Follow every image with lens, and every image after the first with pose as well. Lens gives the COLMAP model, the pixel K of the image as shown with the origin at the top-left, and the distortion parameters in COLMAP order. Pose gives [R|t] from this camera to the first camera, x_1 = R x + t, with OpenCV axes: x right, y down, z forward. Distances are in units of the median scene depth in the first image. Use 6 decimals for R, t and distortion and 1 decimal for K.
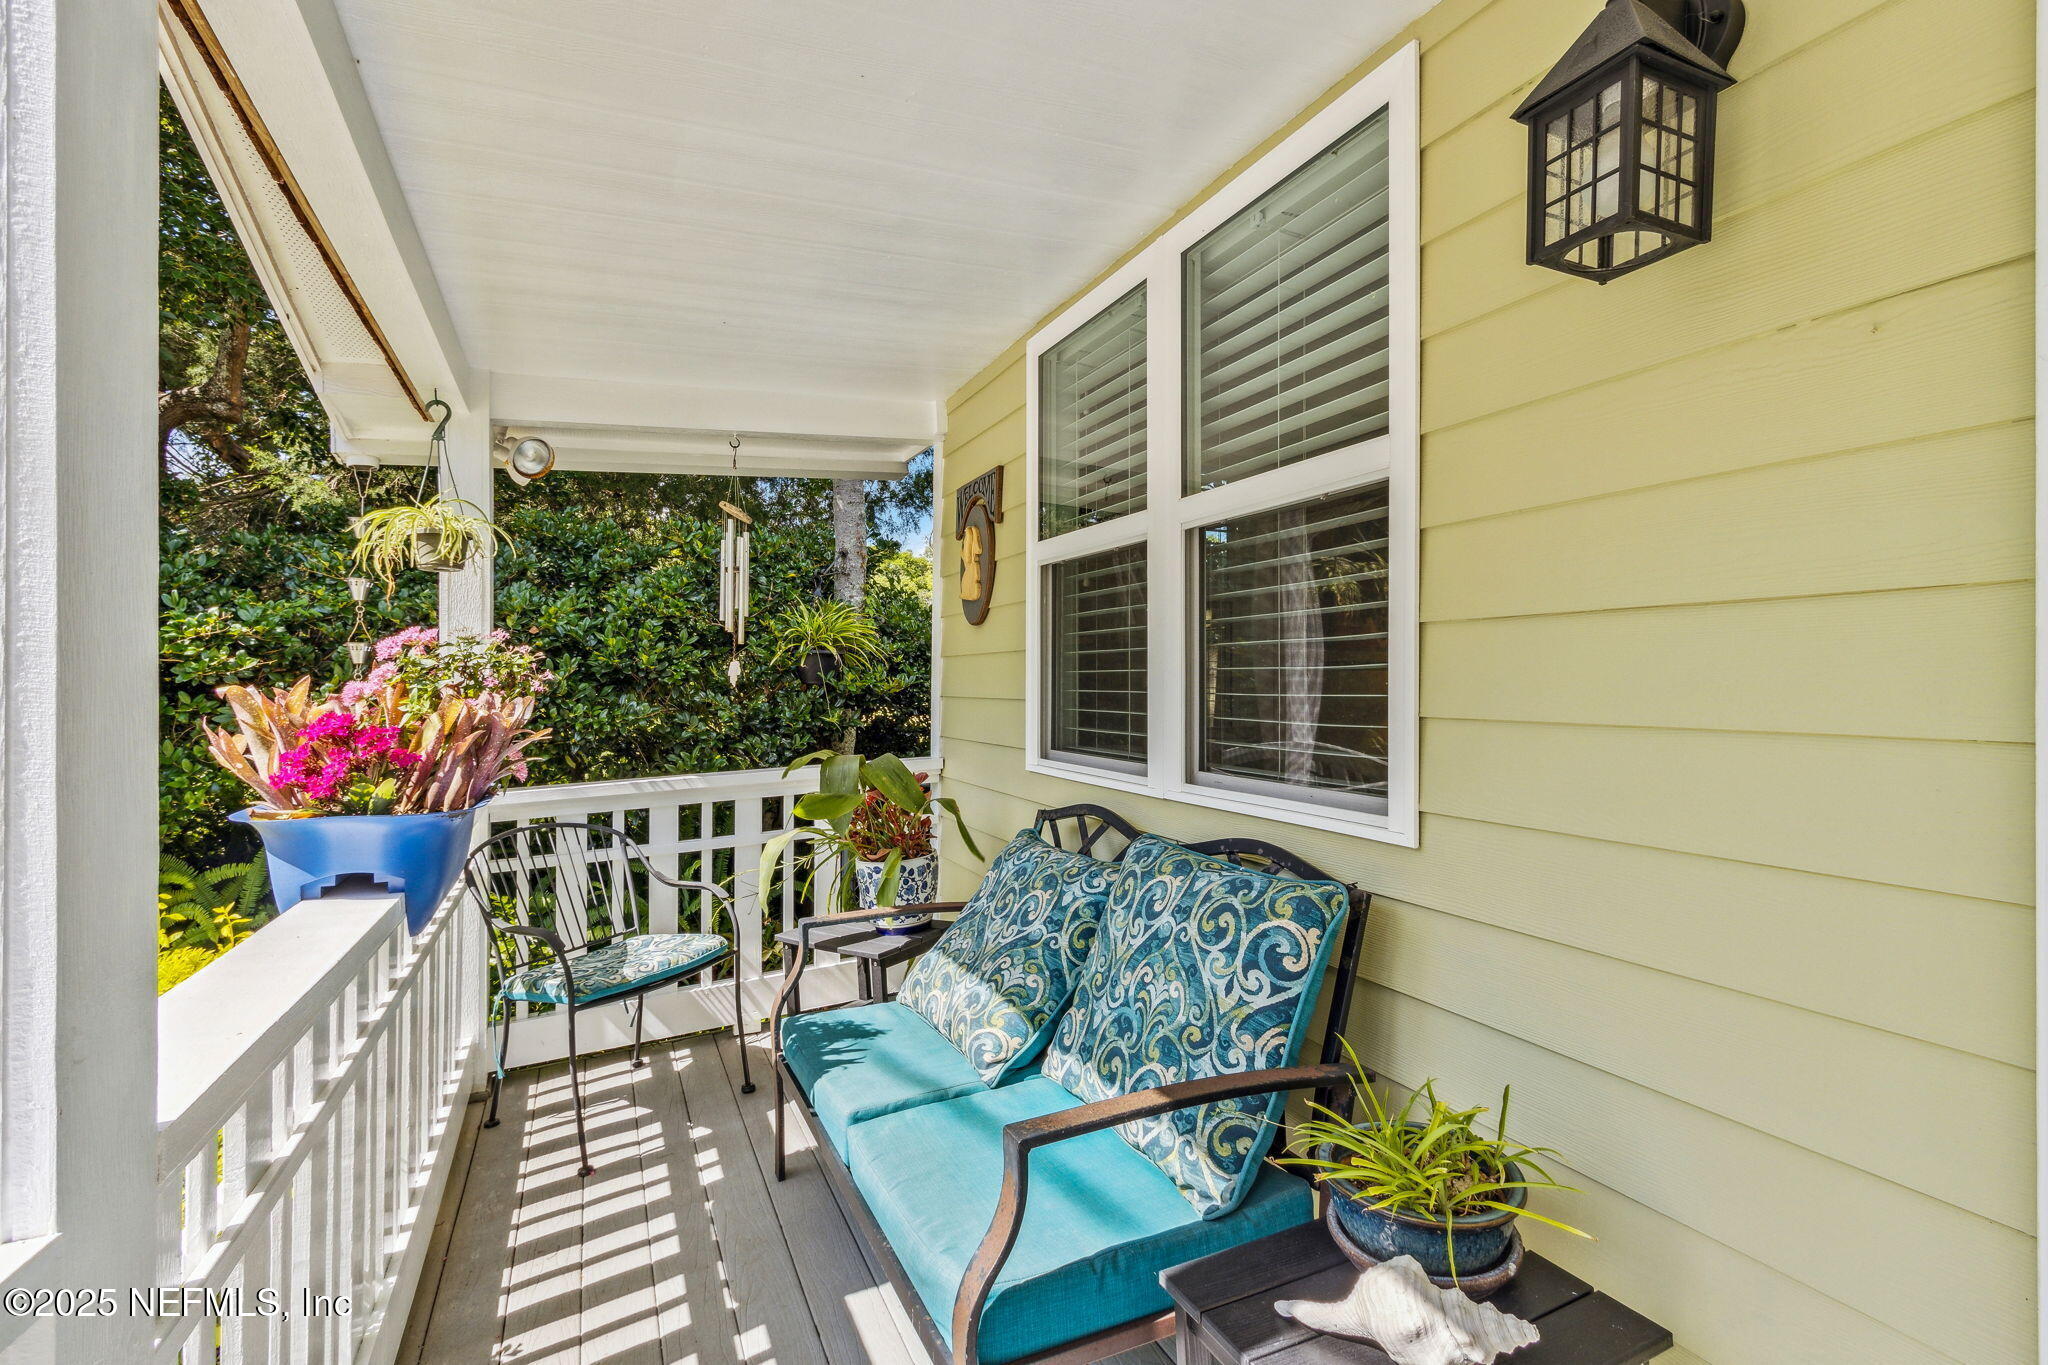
lens RADIAL K [[959.5, 0, 1021.1], [0, 959.5, 681.9], [0, 0, 1]] dist [0.001759, -0.002348]
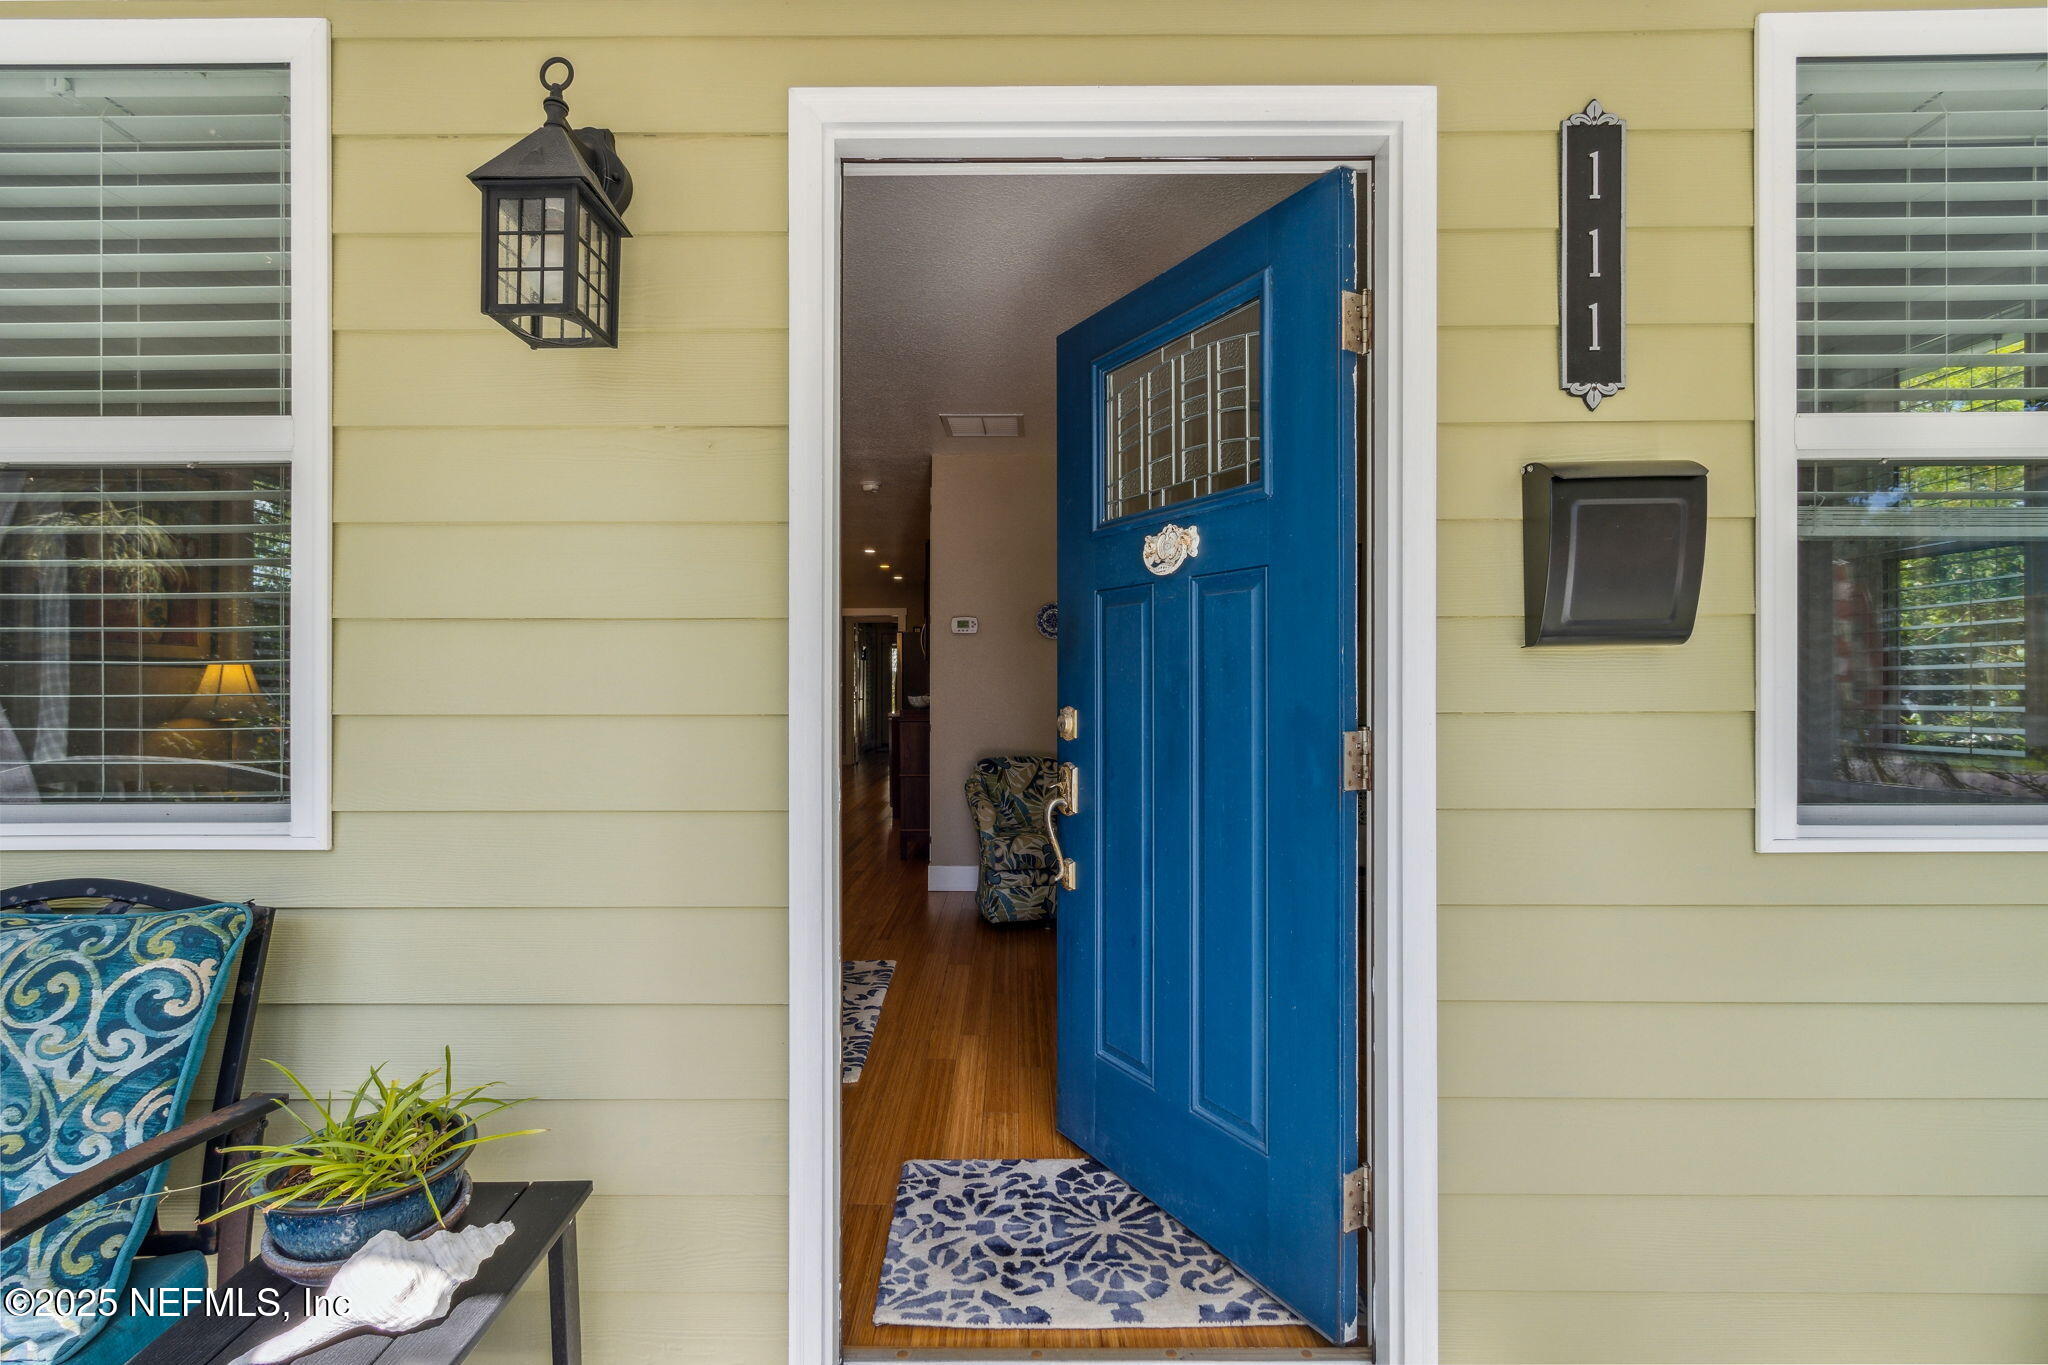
lens RADIAL K [[959.5, 0, 1028.6], [0, 959.5, 684.9], [0, 0, 1]] dist [0.001759, -0.002348]
pose [[0.394618, -0.007871, 0.918812, -0.202697], [0.002469, 0.999969, 0.007506, 0.000733], [-0.918842, -0.000693, 0.394625, -0.037587]]
